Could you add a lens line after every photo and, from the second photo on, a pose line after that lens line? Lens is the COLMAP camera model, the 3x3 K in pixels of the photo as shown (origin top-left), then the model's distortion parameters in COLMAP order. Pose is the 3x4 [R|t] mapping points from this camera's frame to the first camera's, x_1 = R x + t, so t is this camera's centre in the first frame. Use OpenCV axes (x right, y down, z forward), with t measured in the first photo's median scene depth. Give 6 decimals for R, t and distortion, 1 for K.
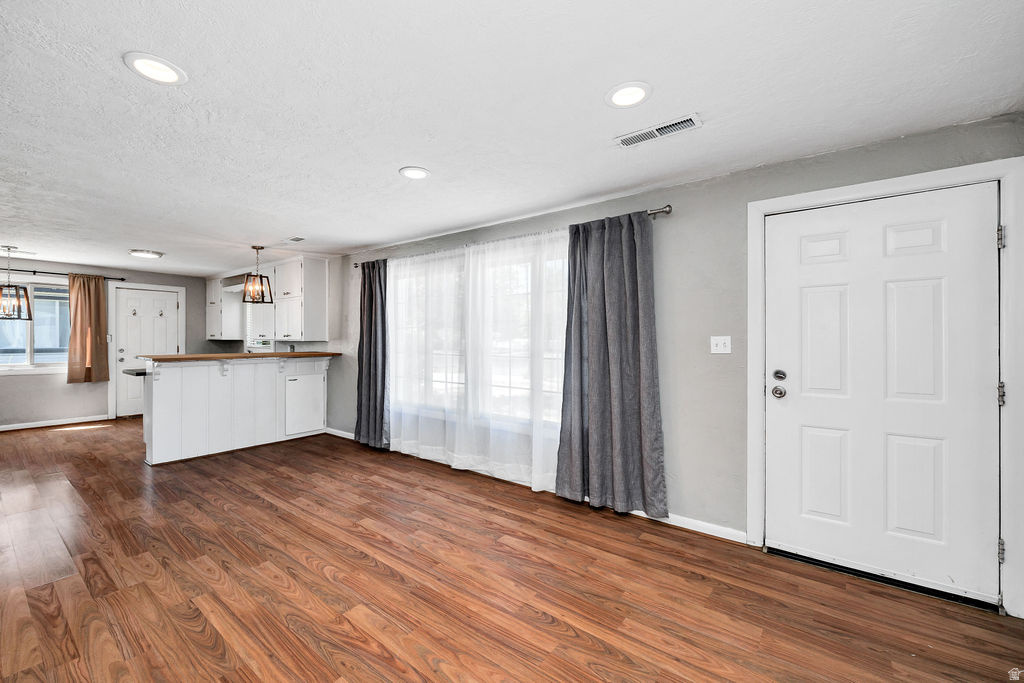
lens RADIAL K [[446.6, 0, 548.6], [0, 446.6, 339.7], [0, 0, 1]] dist [-0.002228, -0.000191]
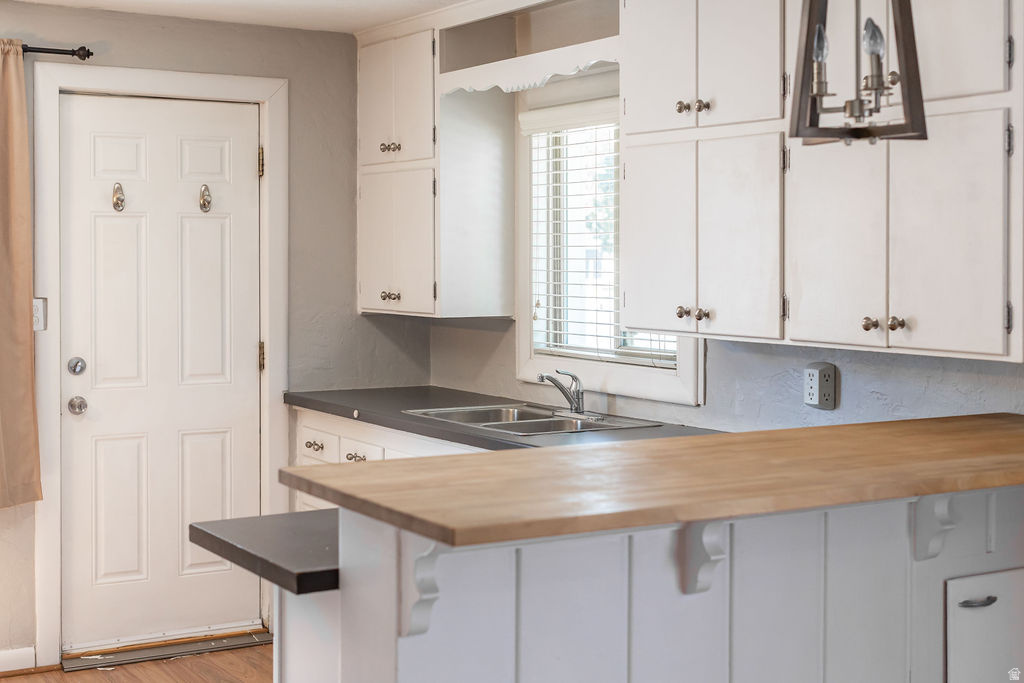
lens RADIAL K [[1530.7, 0, 512.9], [0, 1530.7, 278.0], [0, 0, 1]] dist [-0.013234, 0.009369]
pose [[0.932607, 0.001863, -0.360888, -0.787391], [0.001294, 0.999963, 0.008507, -0.045379], [0.360891, -0.008401, 0.932570, 0.590658]]
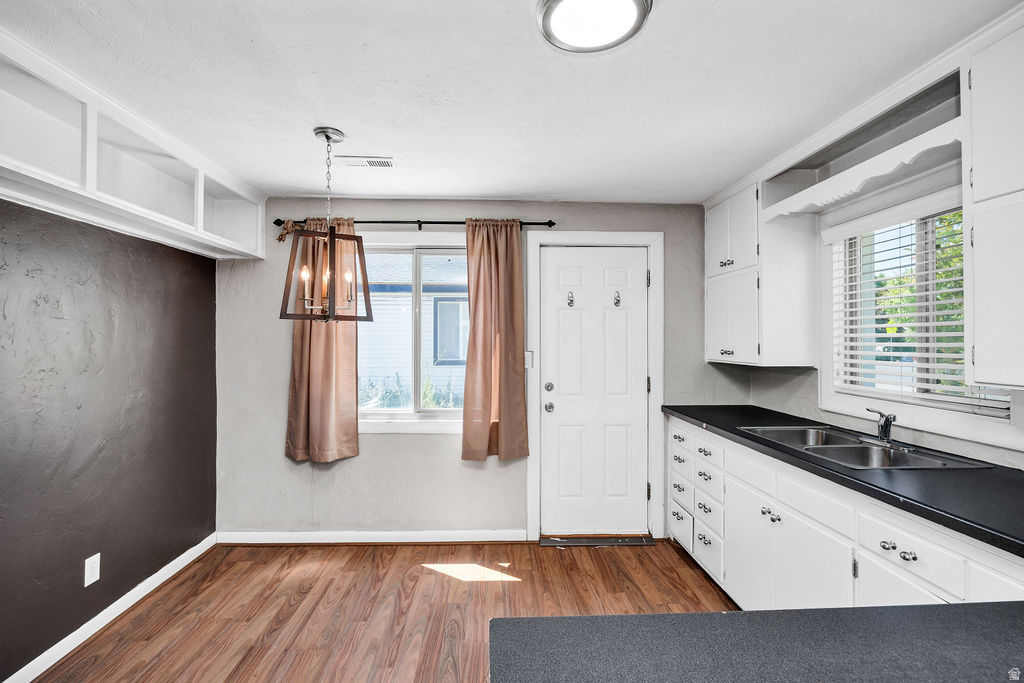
lens RADIAL K [[470.7, 0, 503.3], [0, 470.7, 338.2], [0, 0, 1]] dist [-0.009029, 0.000006]
pose [[0.641323, -0.009211, -0.767216, -1.058353], [-0.001556, 0.999910, -0.013305, -0.029148], [0.767269, 0.009726, 0.641251, 1.119964]]
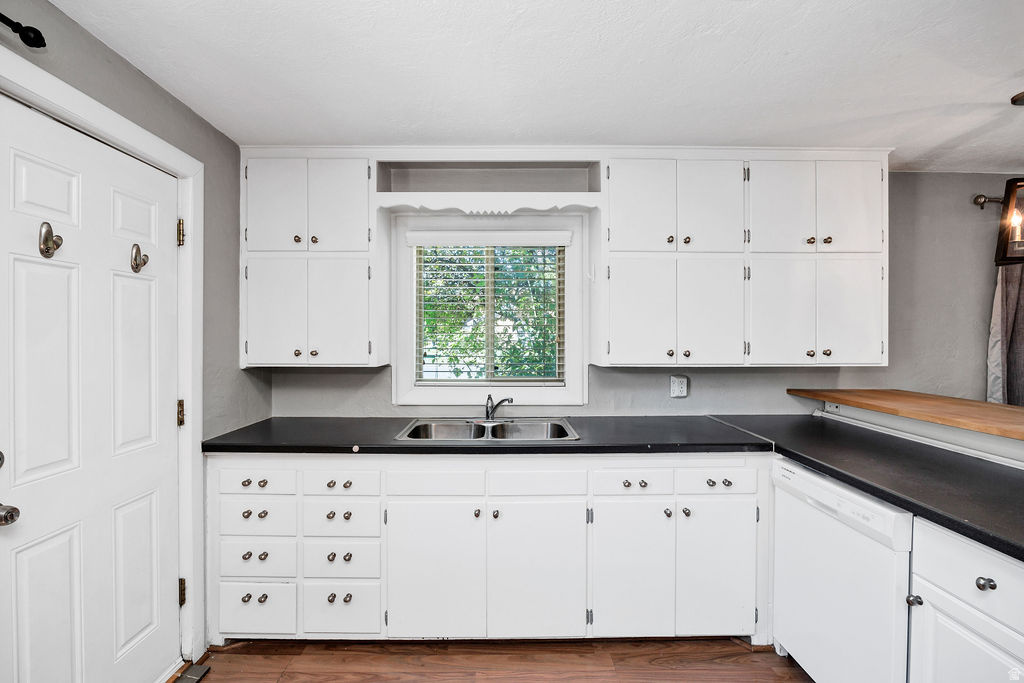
lens RADIAL K [[458.7, 0, 507.8], [0, 458.7, 337.7], [0, 0, 1]] dist [-0.018676, -0.000392]
pose [[0.784616, -0.007308, 0.619938, -1.530527], [0.006658, 0.999972, 0.003361, -0.035643], [-0.619946, 0.001490, 0.784643, 1.262661]]
